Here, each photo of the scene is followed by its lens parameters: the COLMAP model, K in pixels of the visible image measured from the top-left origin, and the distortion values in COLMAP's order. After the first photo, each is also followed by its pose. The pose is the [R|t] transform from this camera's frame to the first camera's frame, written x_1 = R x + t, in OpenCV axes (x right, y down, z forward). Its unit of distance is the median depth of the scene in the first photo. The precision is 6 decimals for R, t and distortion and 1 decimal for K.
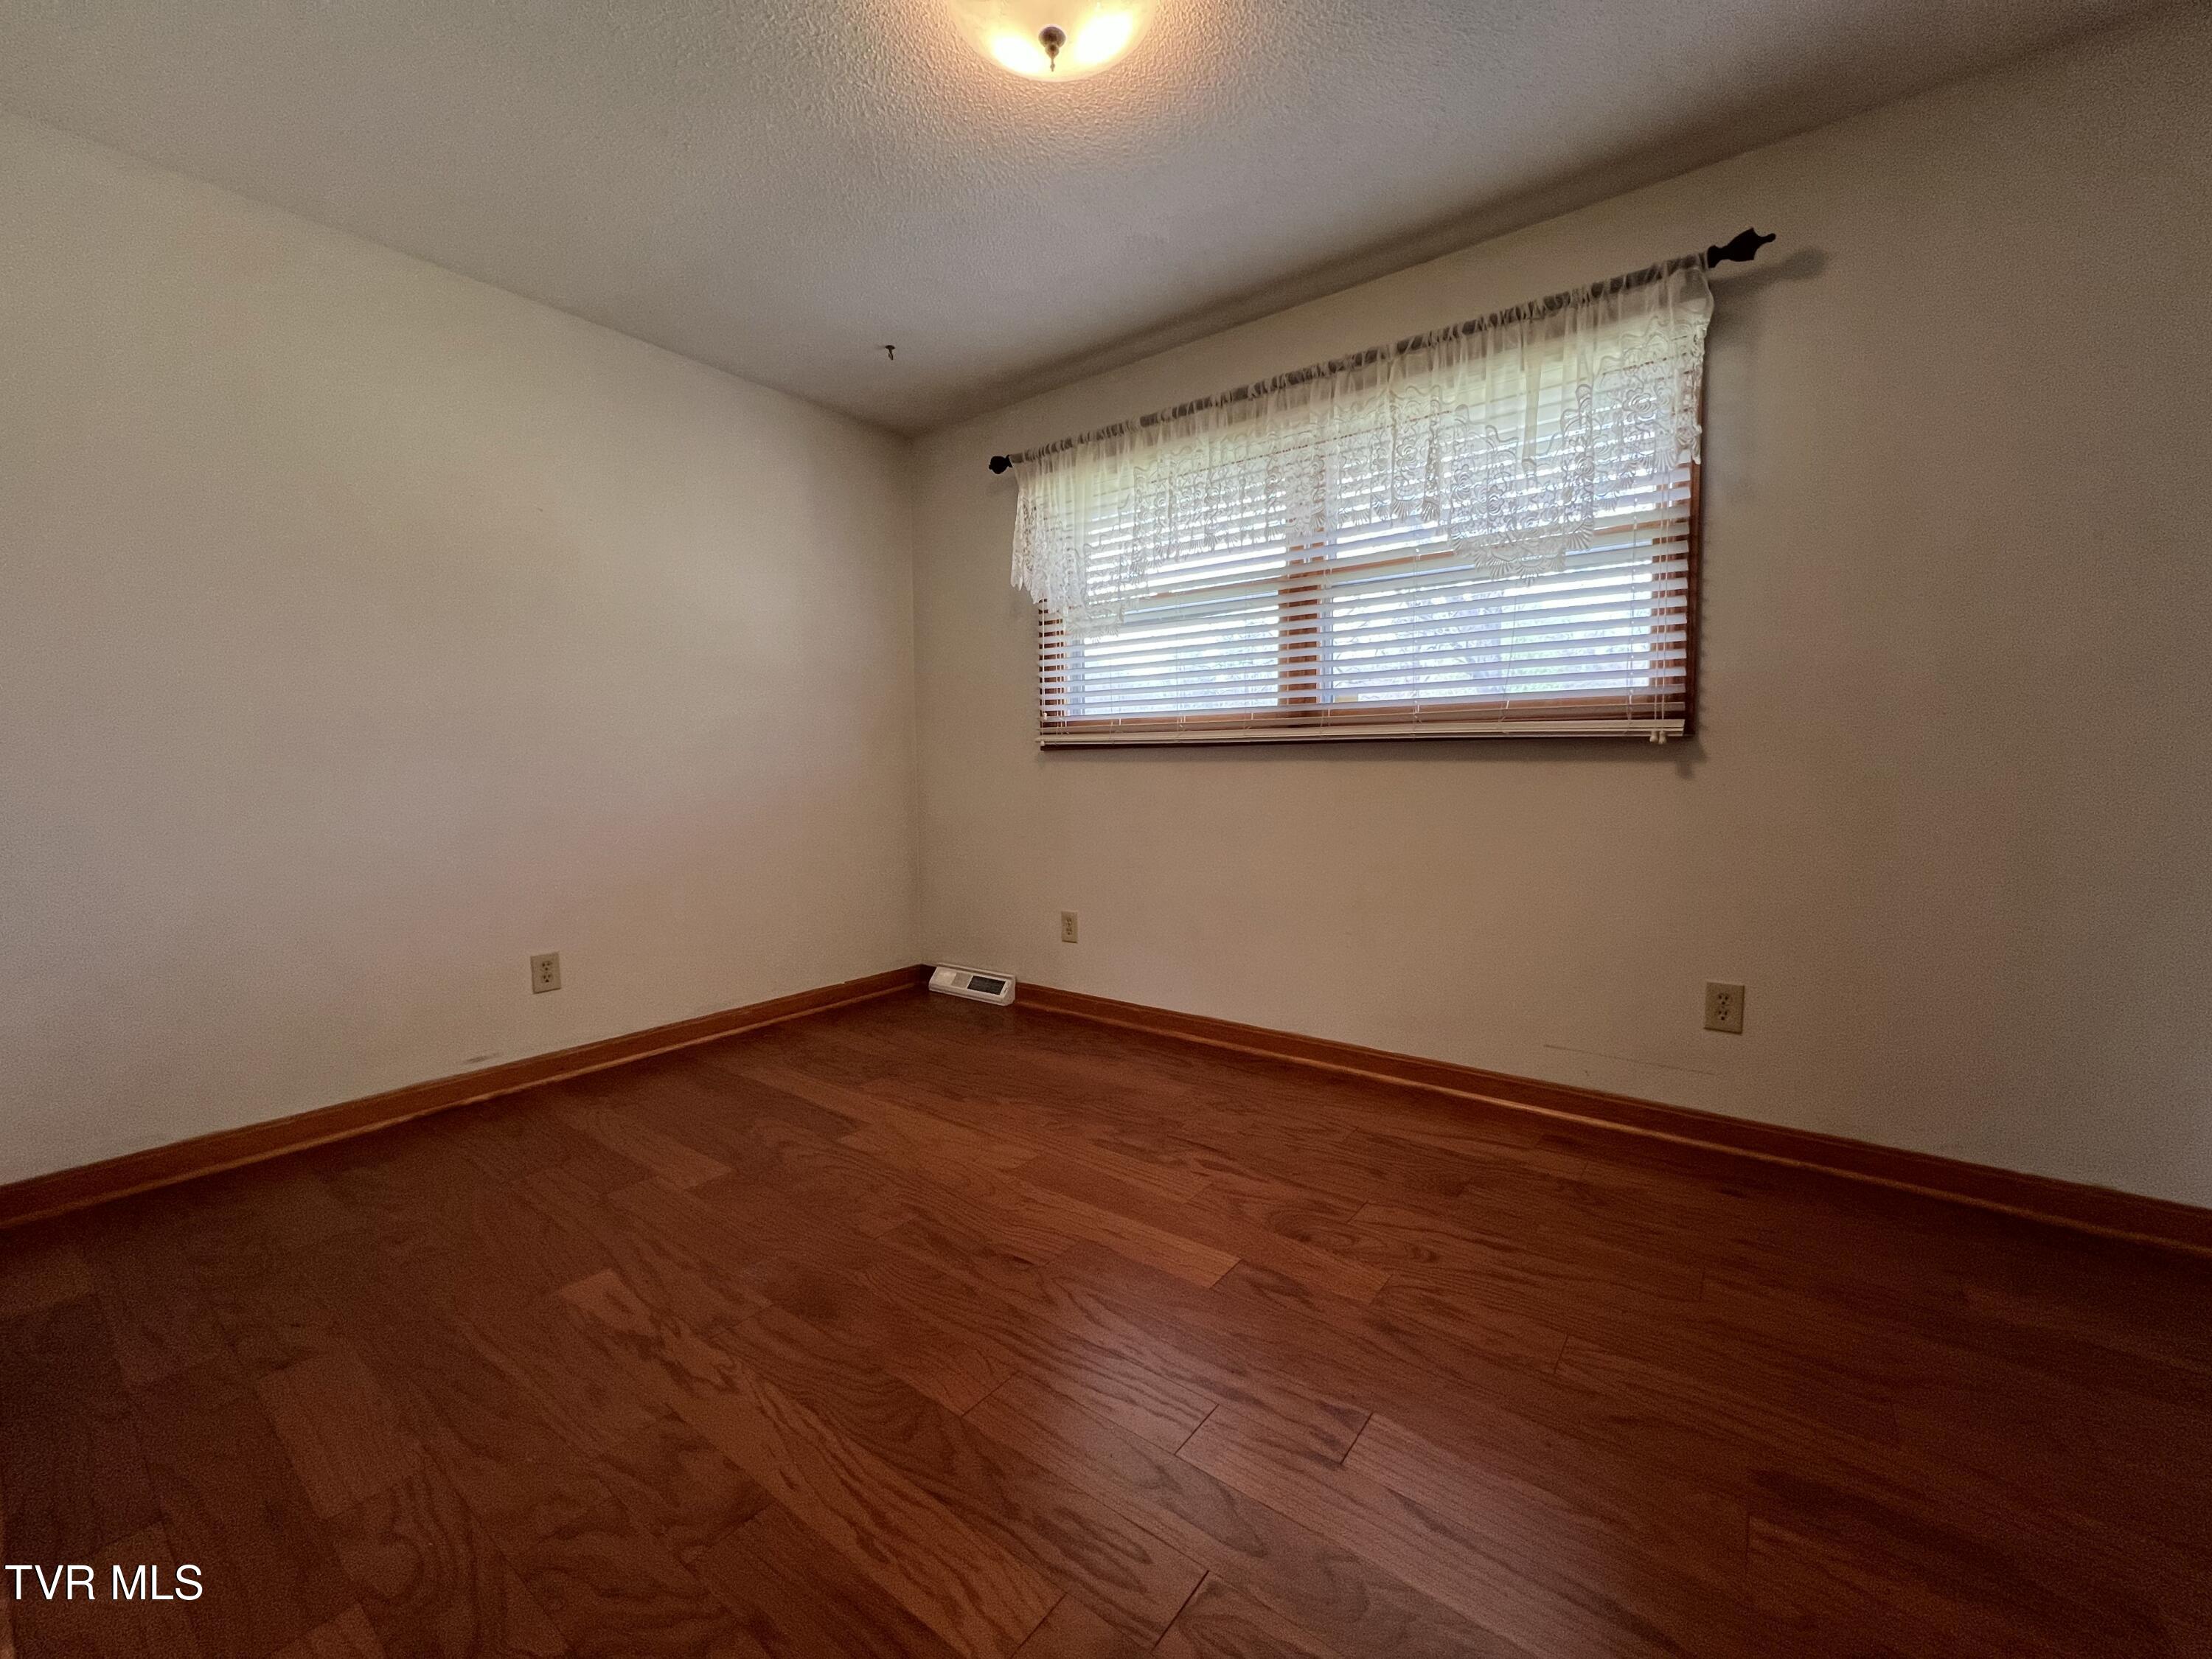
lens RADIAL K [[895.3, 0, 1106.5], [0, 895.3, 826.3], [0, 0, 1]] dist [-0.004415, 0.000947]
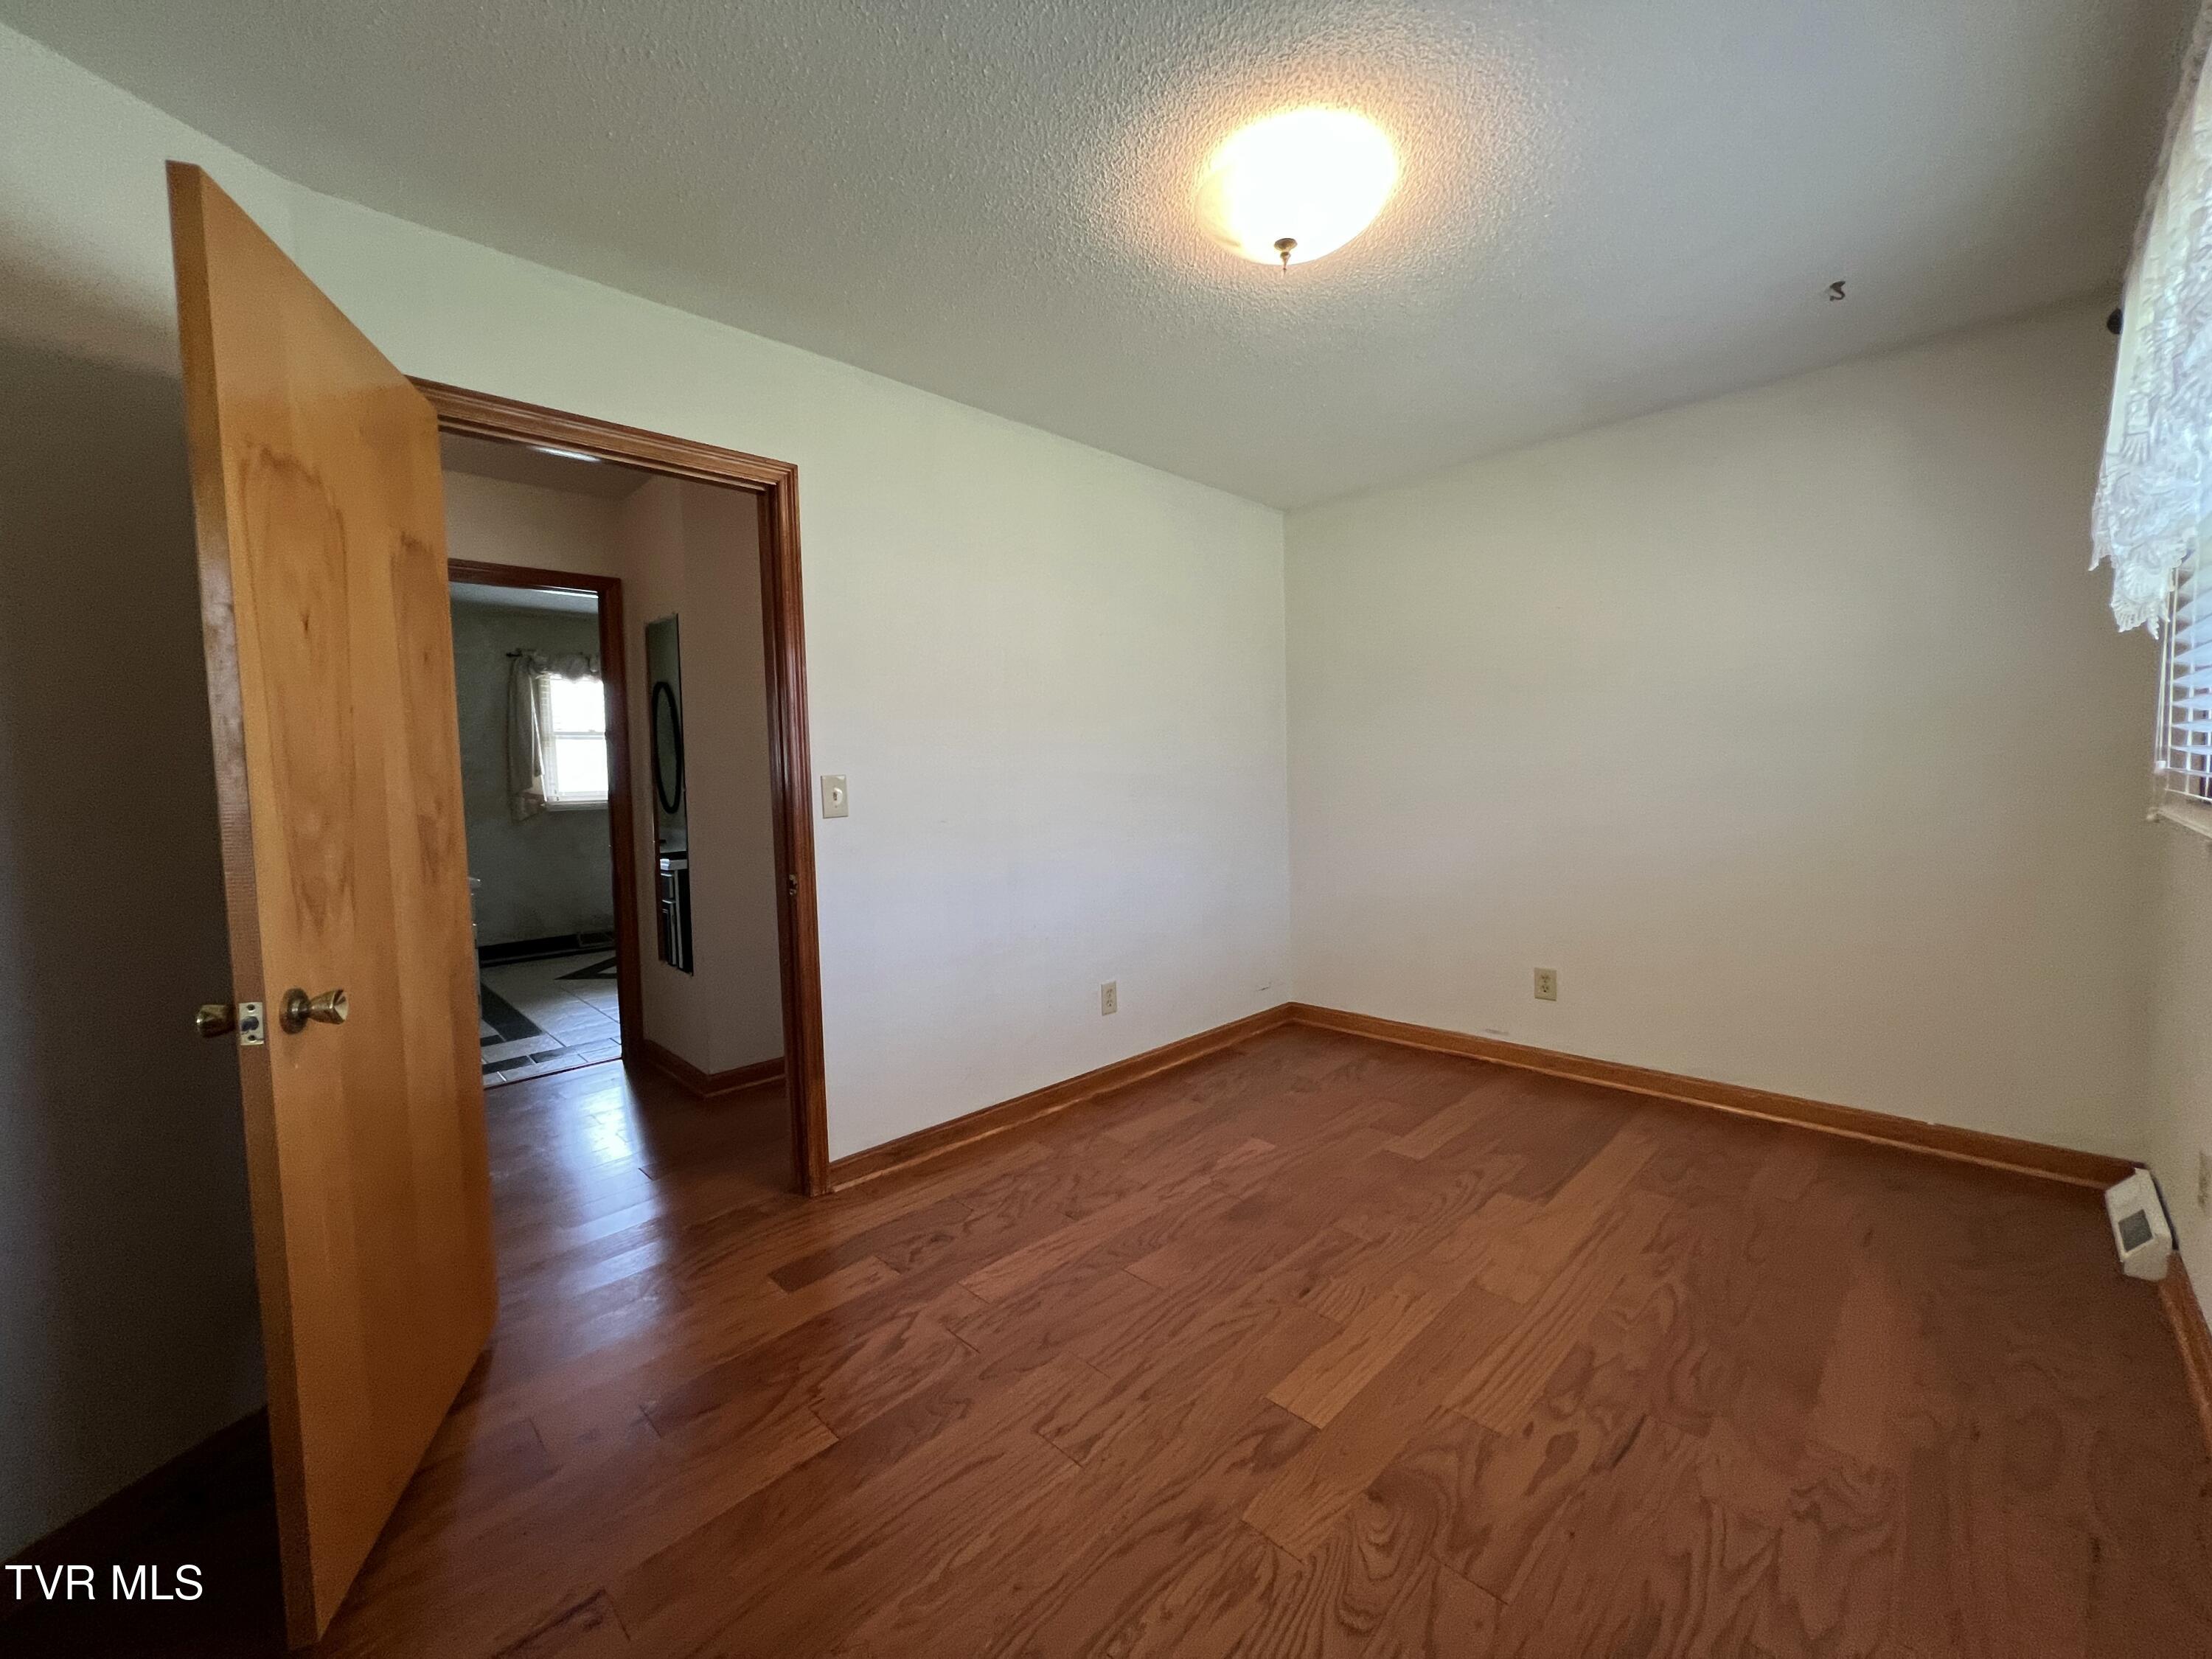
lens RADIAL K [[895.3, 0, 1102.4], [0, 895.3, 830.5], [0, 0, 1]] dist [-0.004415, 0.000947]
pose [[-0.143995, 0.079358, -0.986391, 0.889426], [-0.039525, 0.995523, 0.085863, -0.173670], [0.988789, 0.051351, -0.140214, 0.741566]]
